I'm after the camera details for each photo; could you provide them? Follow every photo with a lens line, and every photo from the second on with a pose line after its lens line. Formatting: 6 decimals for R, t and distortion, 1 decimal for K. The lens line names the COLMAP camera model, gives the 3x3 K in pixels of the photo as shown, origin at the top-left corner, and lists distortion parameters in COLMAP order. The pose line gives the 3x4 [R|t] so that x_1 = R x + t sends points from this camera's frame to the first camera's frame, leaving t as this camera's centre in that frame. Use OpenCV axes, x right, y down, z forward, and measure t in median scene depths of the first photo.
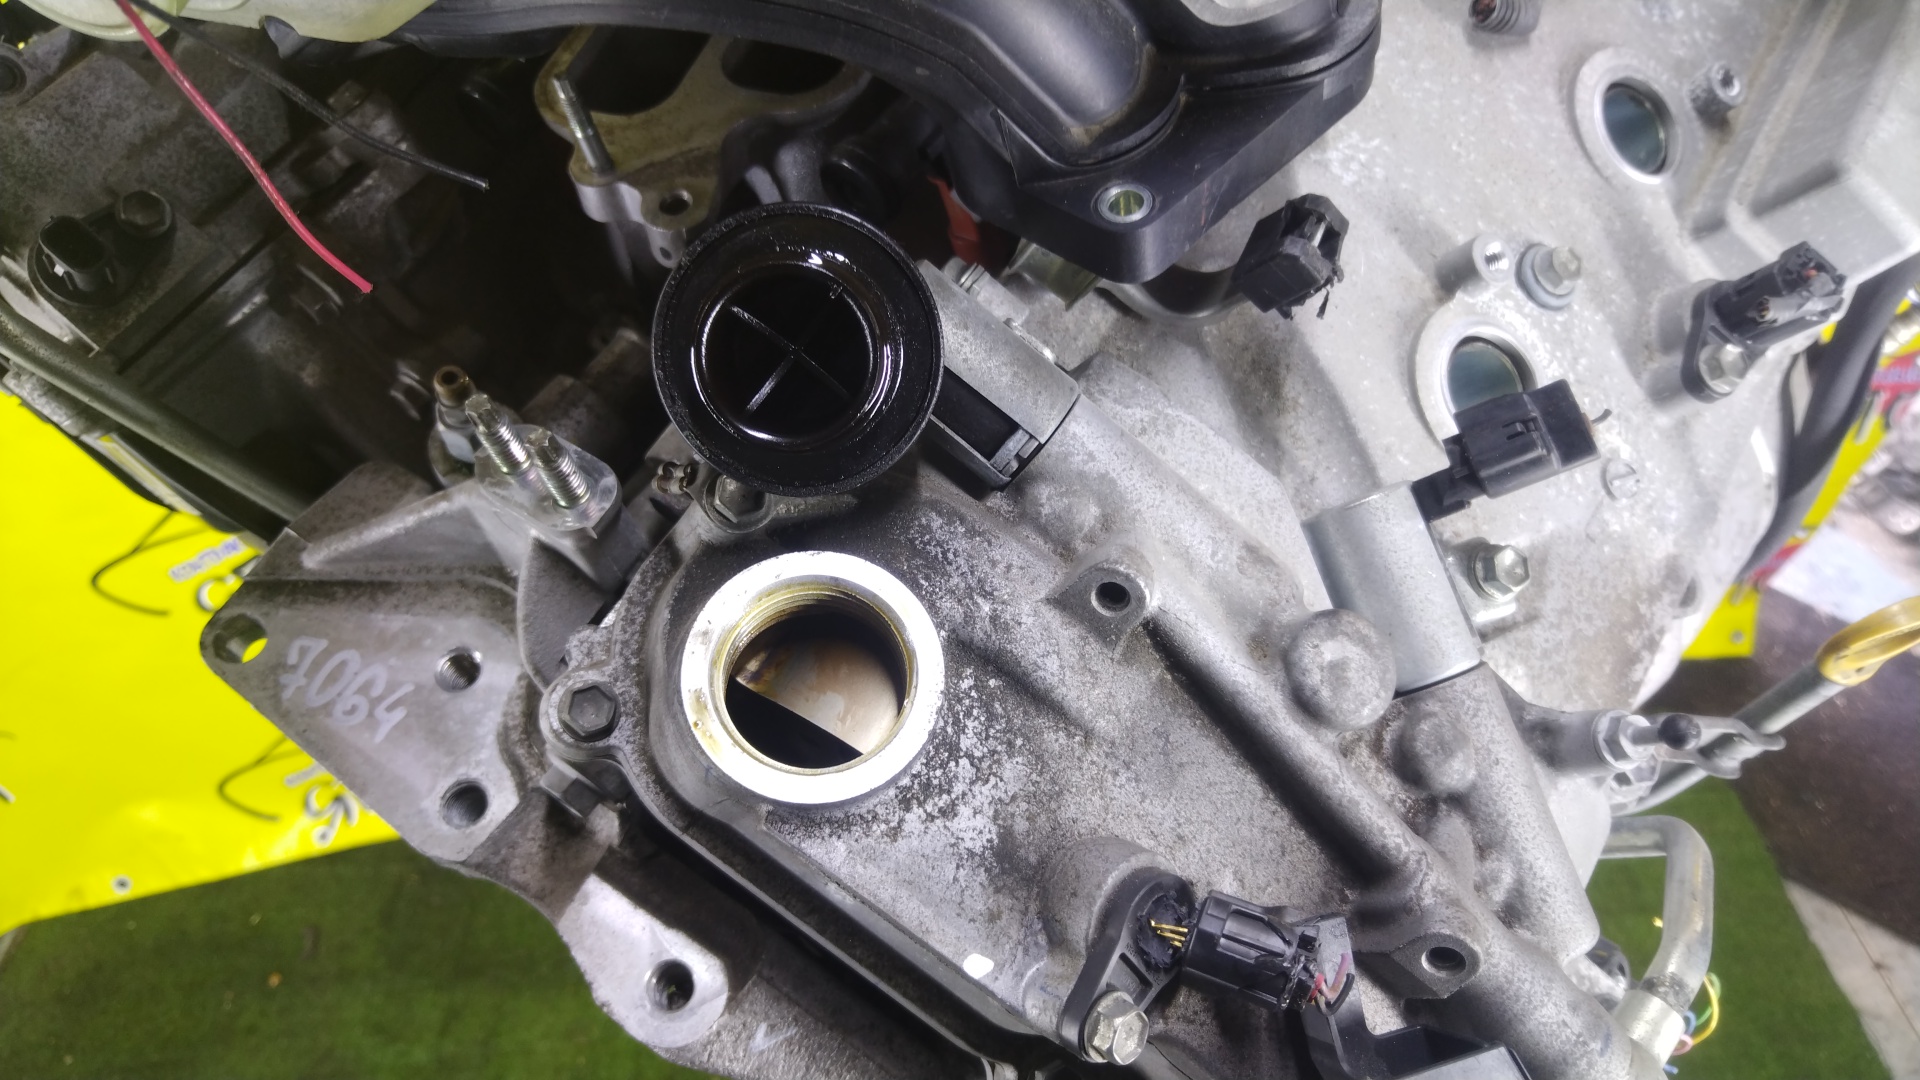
lens RADIAL K [[1316.7, 0, 960.0], [0, 1316.7, 540.0], [0, 0, 1]] dist [-0.025520, -0.000530]
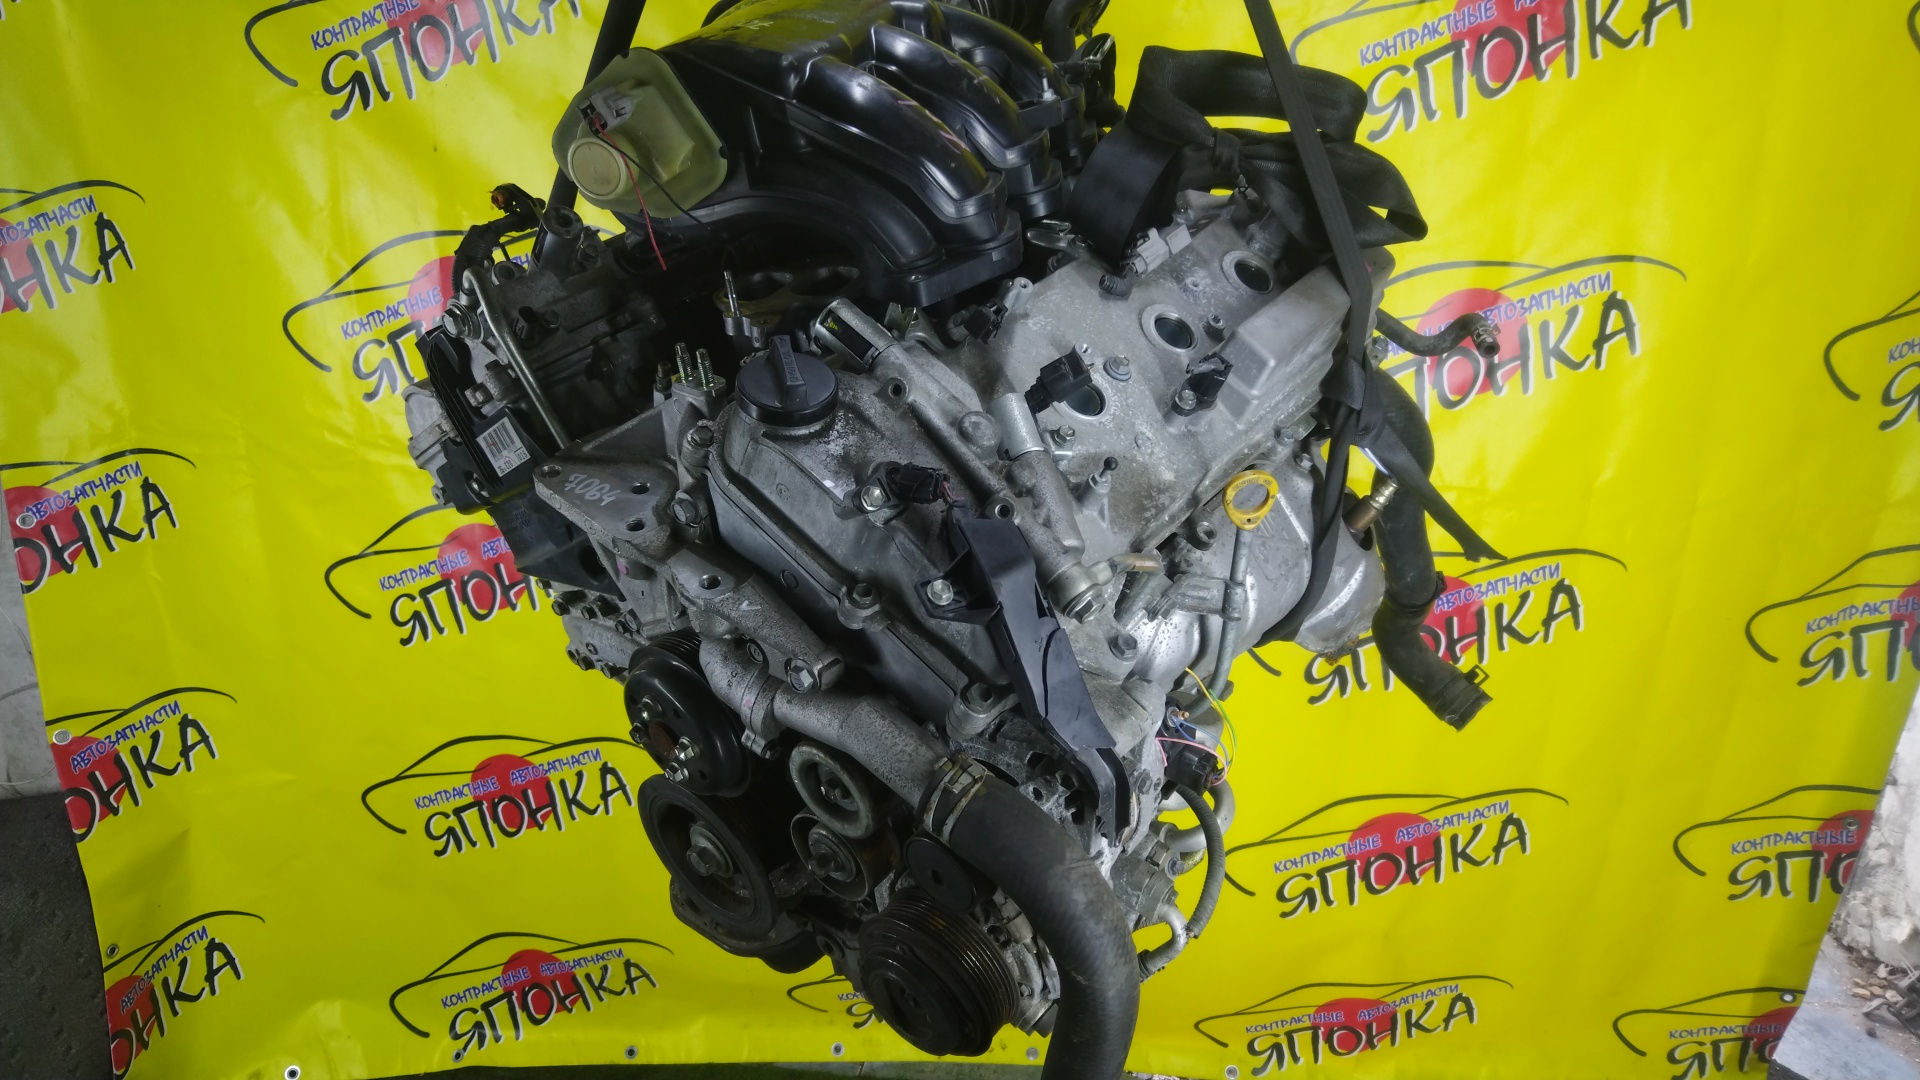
lens RADIAL K [[1316.7, 0, 960.0], [0, 1316.7, 540.0], [0, 0, 1]] dist [-0.025520, -0.000530]
pose [[0.995242, 0.069245, -0.068544, 0.453207], [-0.091879, 0.901120, -0.423722, 1.466530], [0.032425, 0.428004, 0.903195, -1.366858]]
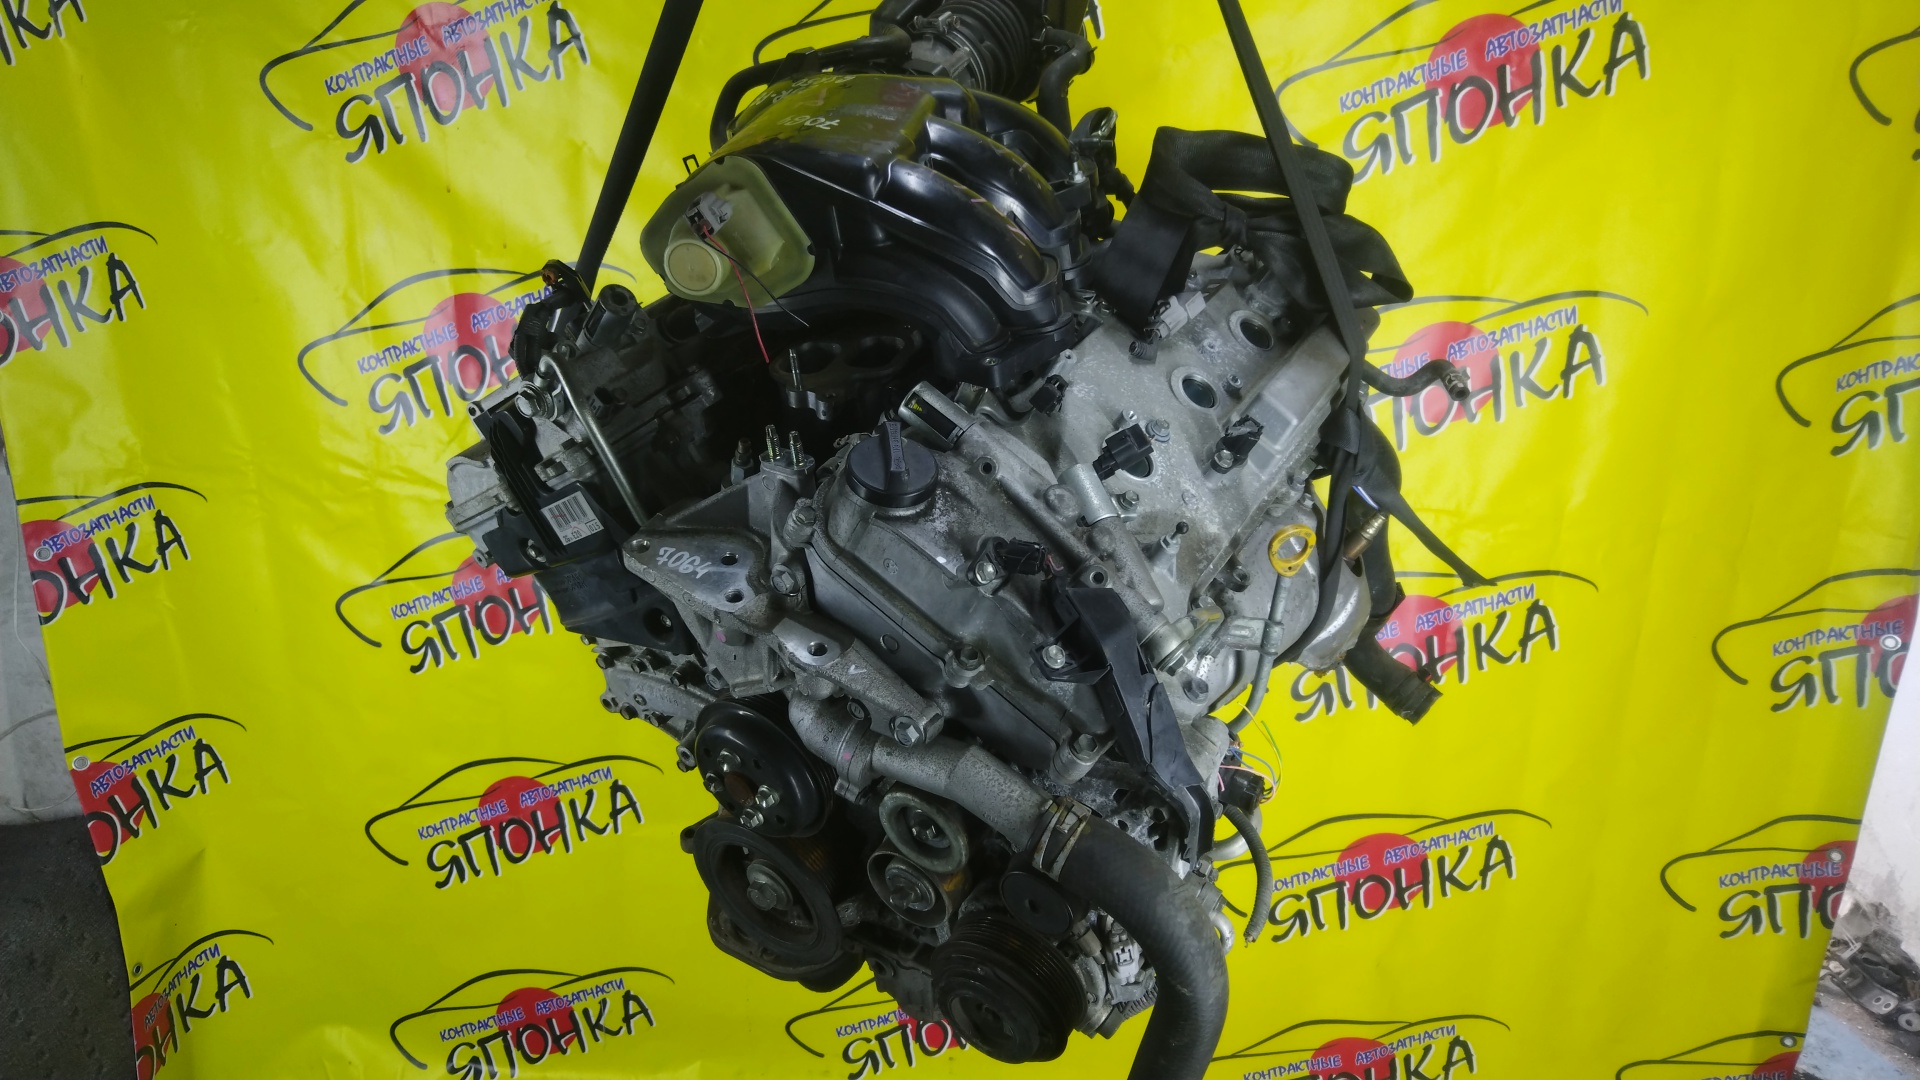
lens RADIAL K [[1316.7, 0, 960.0], [0, 1316.7, 540.0], [0, 0, 1]] dist [-0.025520, -0.000530]
pose [[0.998893, 0.030066, 0.036167, -0.051475], [-0.012232, 0.908597, -0.417496, 1.442068], [-0.045413, 0.416591, 0.907959, -1.687459]]
